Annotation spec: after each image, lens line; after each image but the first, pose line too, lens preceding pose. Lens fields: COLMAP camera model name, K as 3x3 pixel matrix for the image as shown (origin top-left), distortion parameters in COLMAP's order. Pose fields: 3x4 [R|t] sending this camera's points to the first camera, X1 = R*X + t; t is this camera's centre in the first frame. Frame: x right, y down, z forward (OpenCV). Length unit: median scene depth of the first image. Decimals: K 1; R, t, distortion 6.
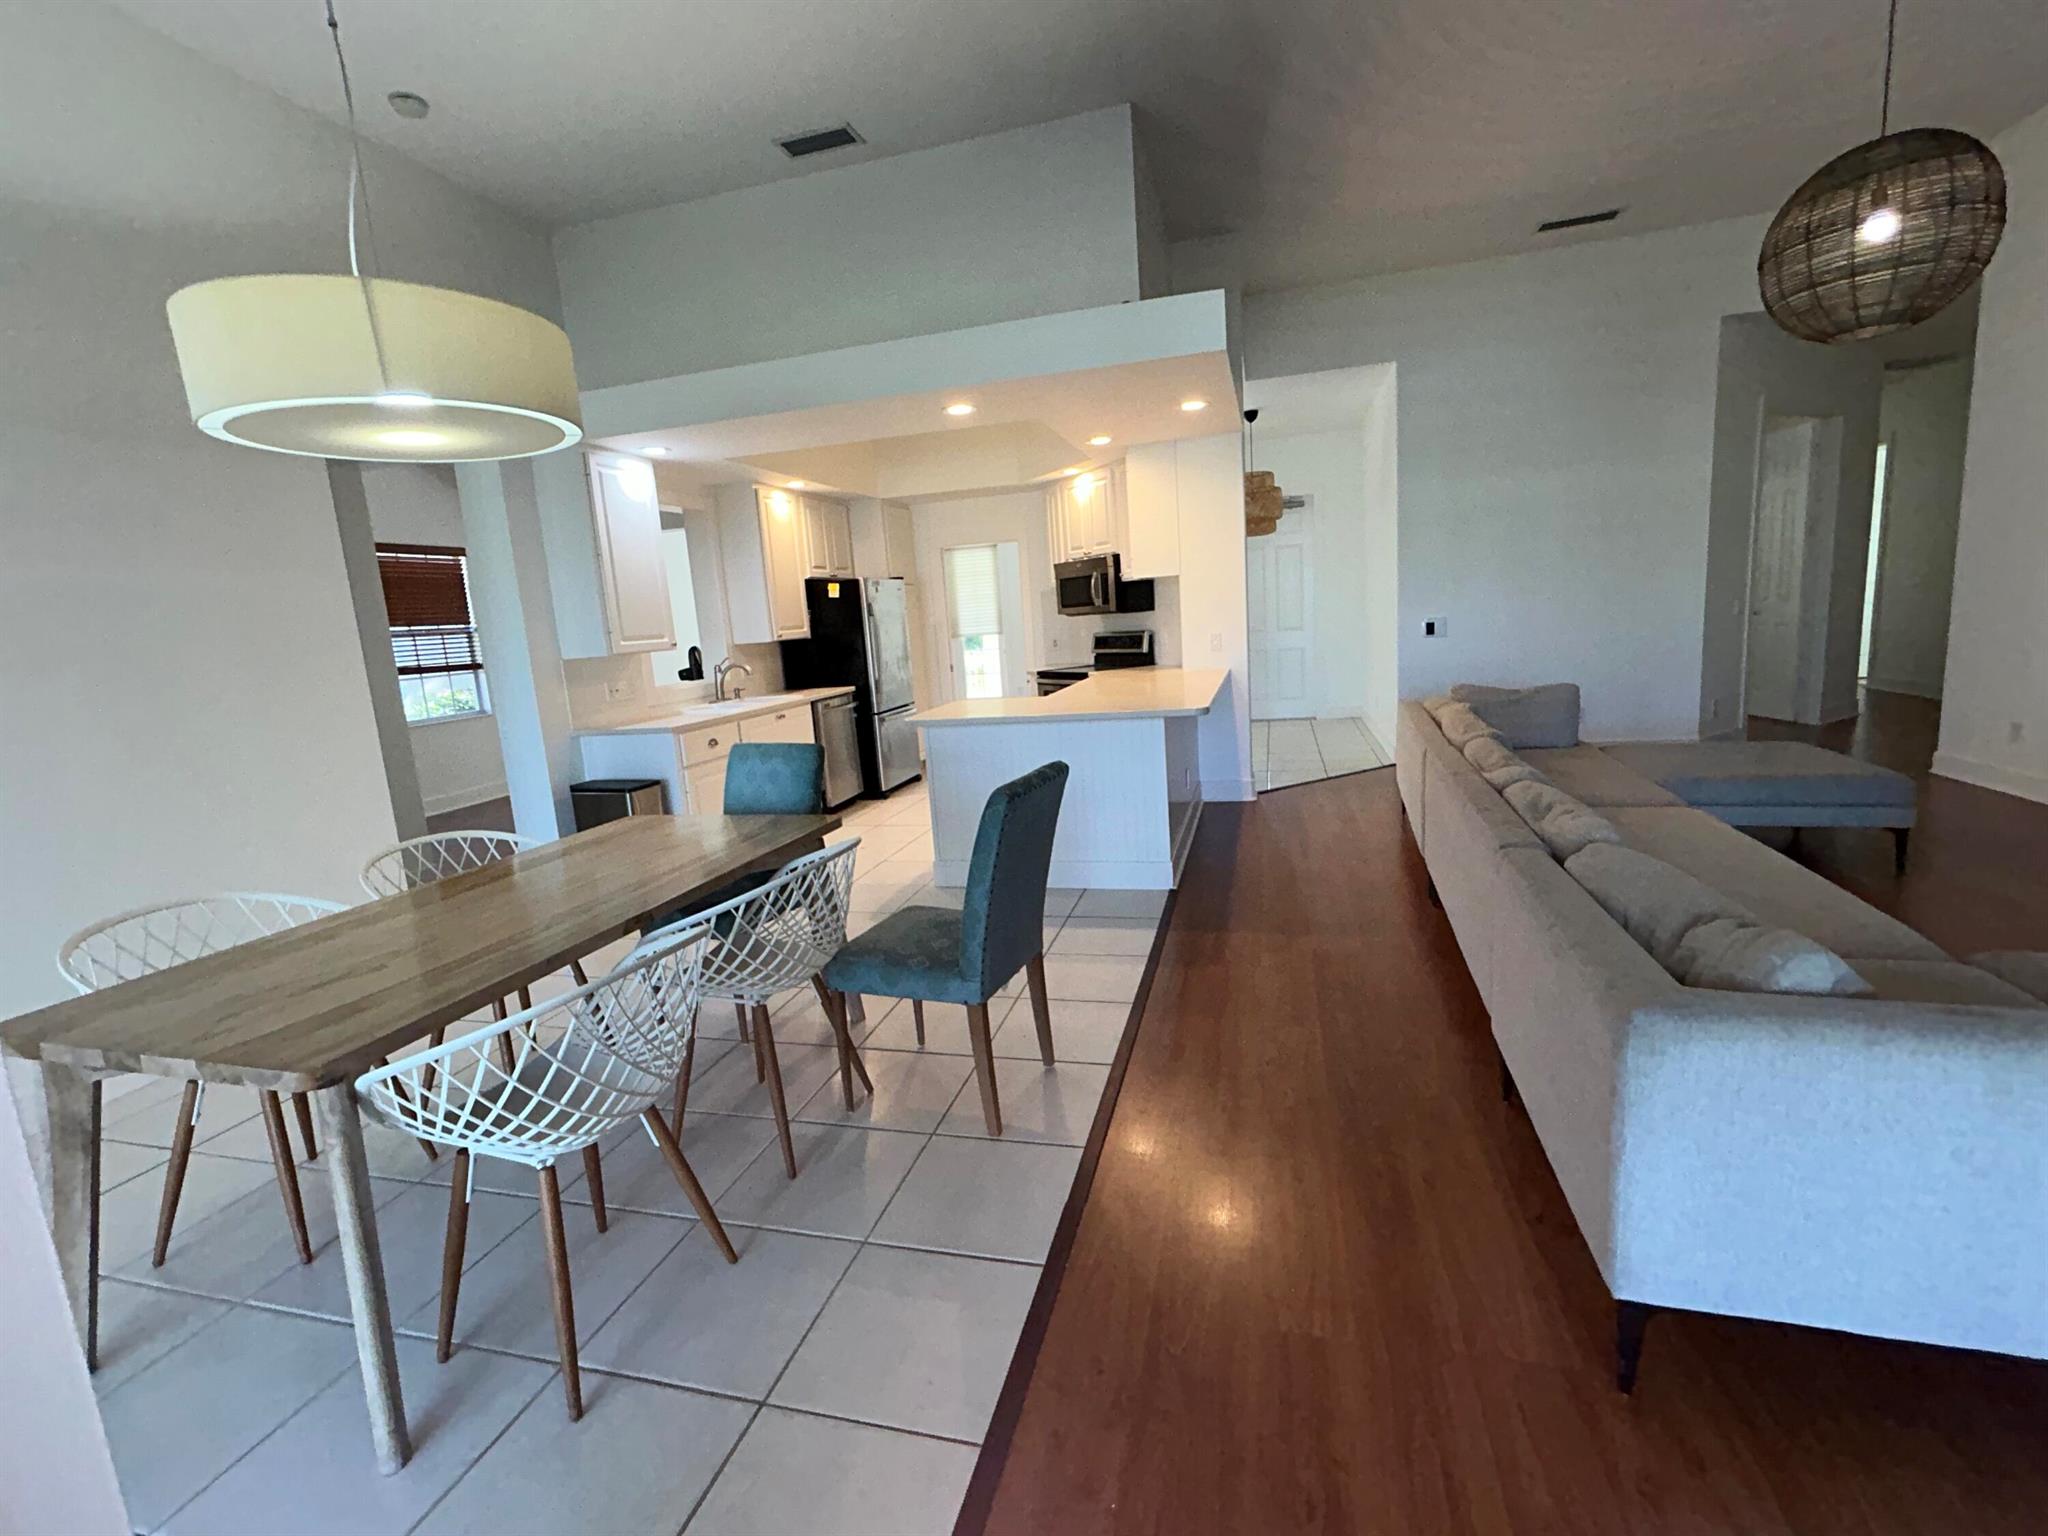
lens RADIAL K [[902.3, 0, 1024.0], [0, 902.3, 768.0], [0, 0, 1]] dist [-0.003759, 0.005001]
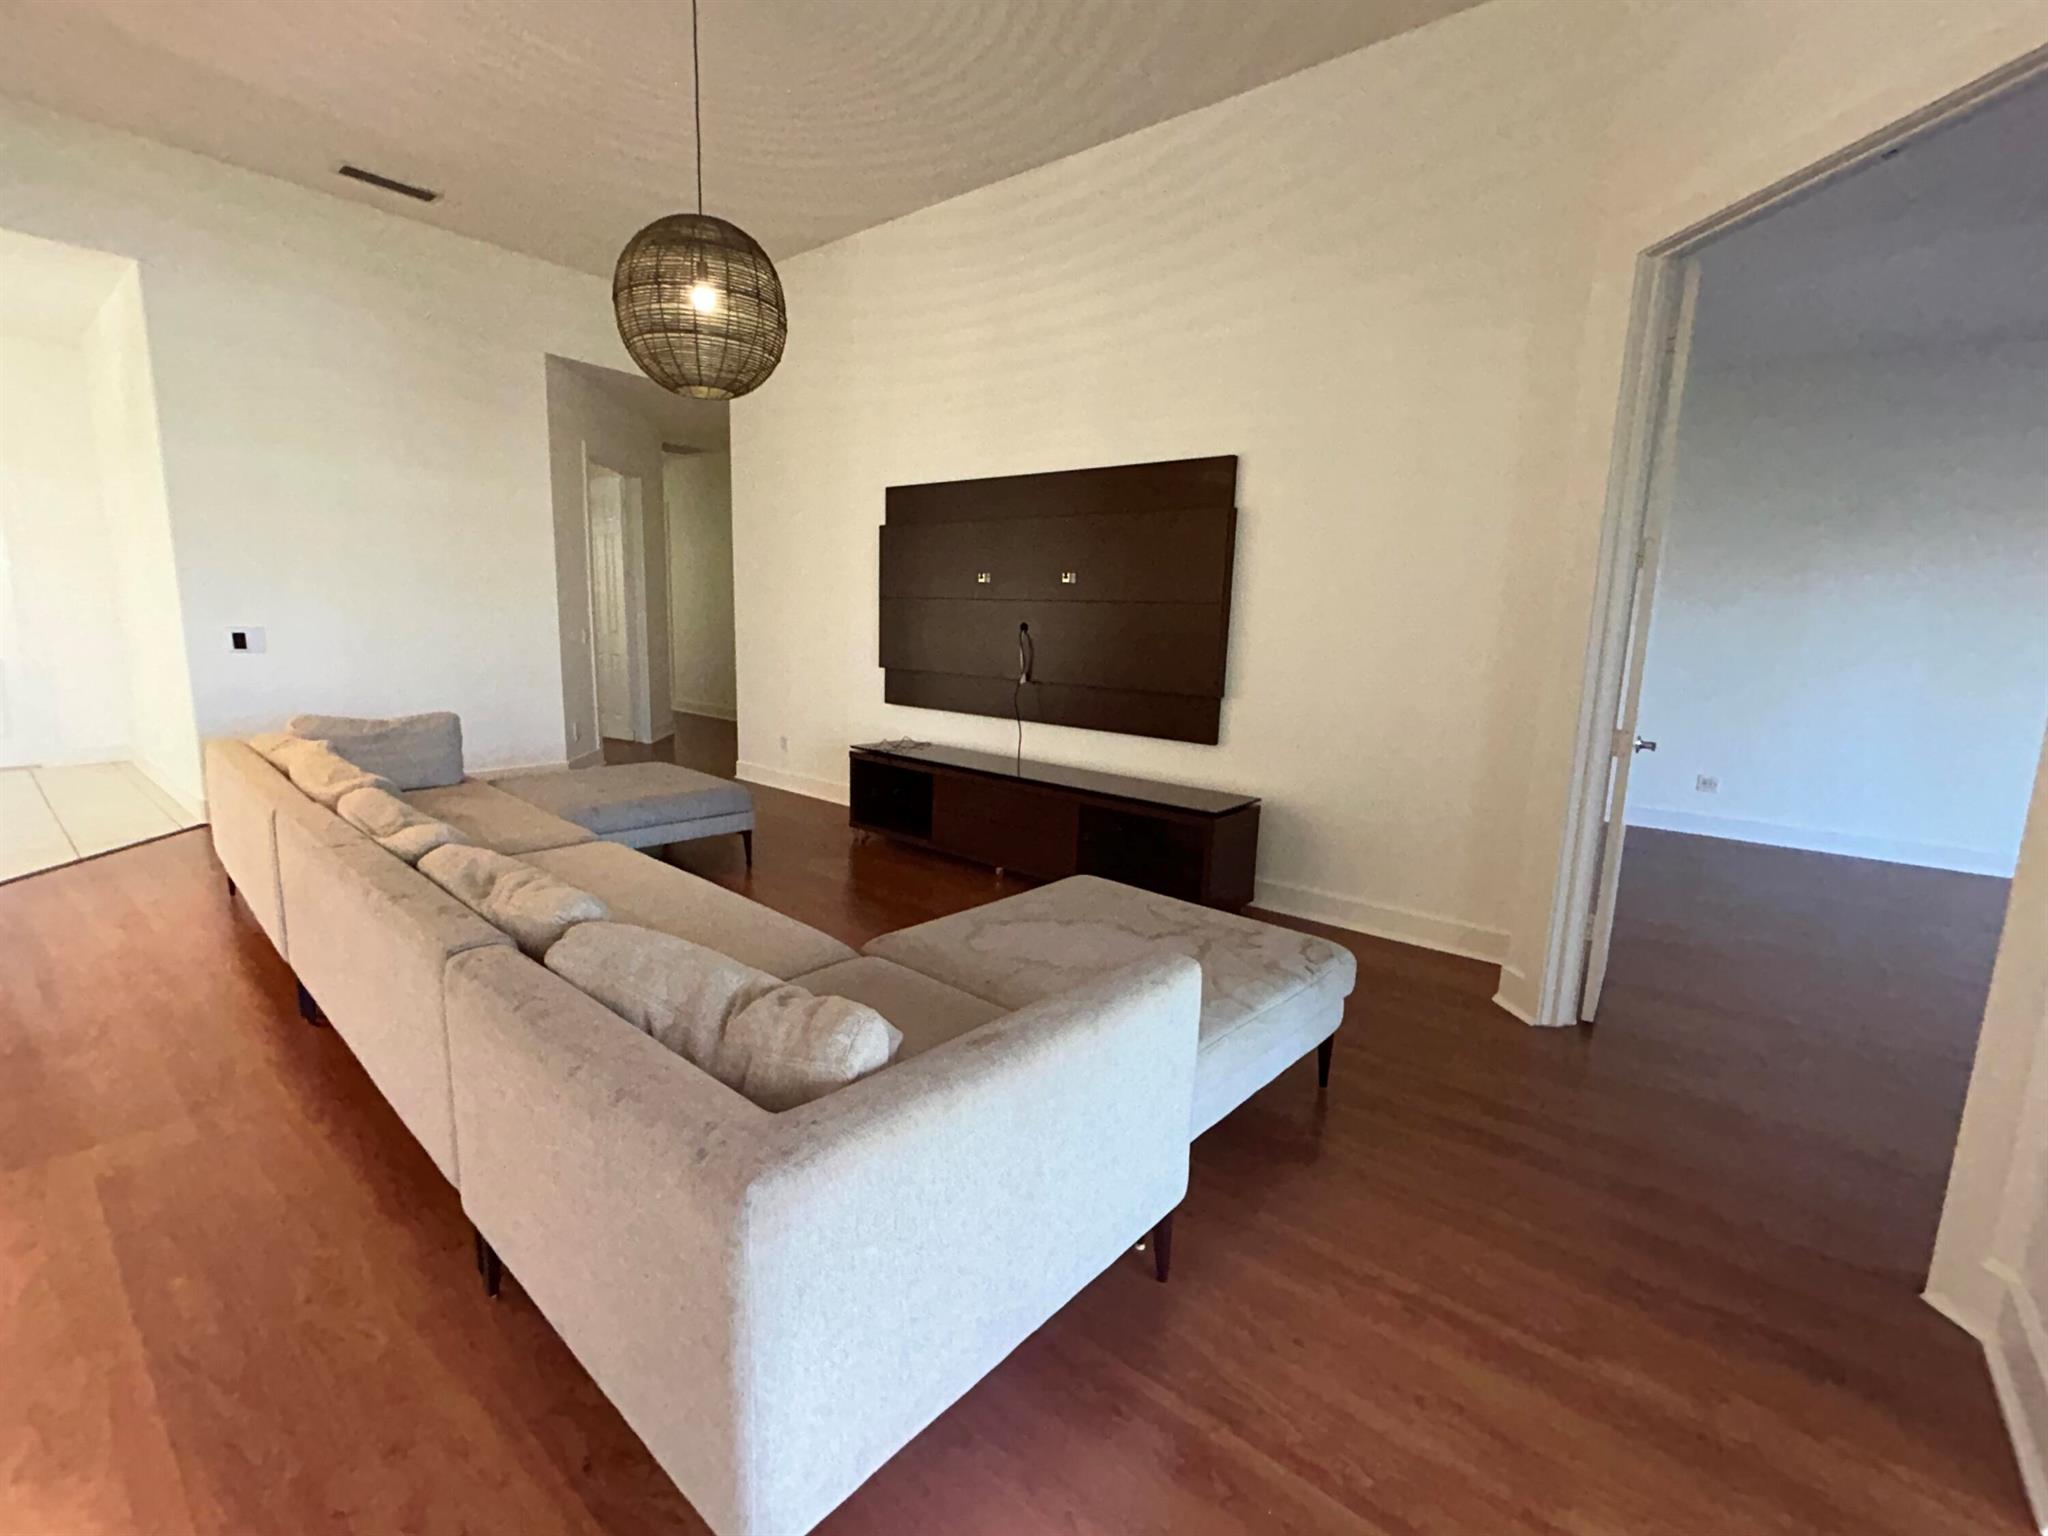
lens RADIAL K [[892.7, 0, 1024.0], [0, 892.7, 768.0], [0, 0, 1]] dist [-0.002740, -0.000691]
pose [[0.407221, -0.071147, 0.910554, 0.063080], [0.094143, 0.994921, 0.035636, -0.026544], [-0.908465, 0.071210, 0.411851, 0.207192]]
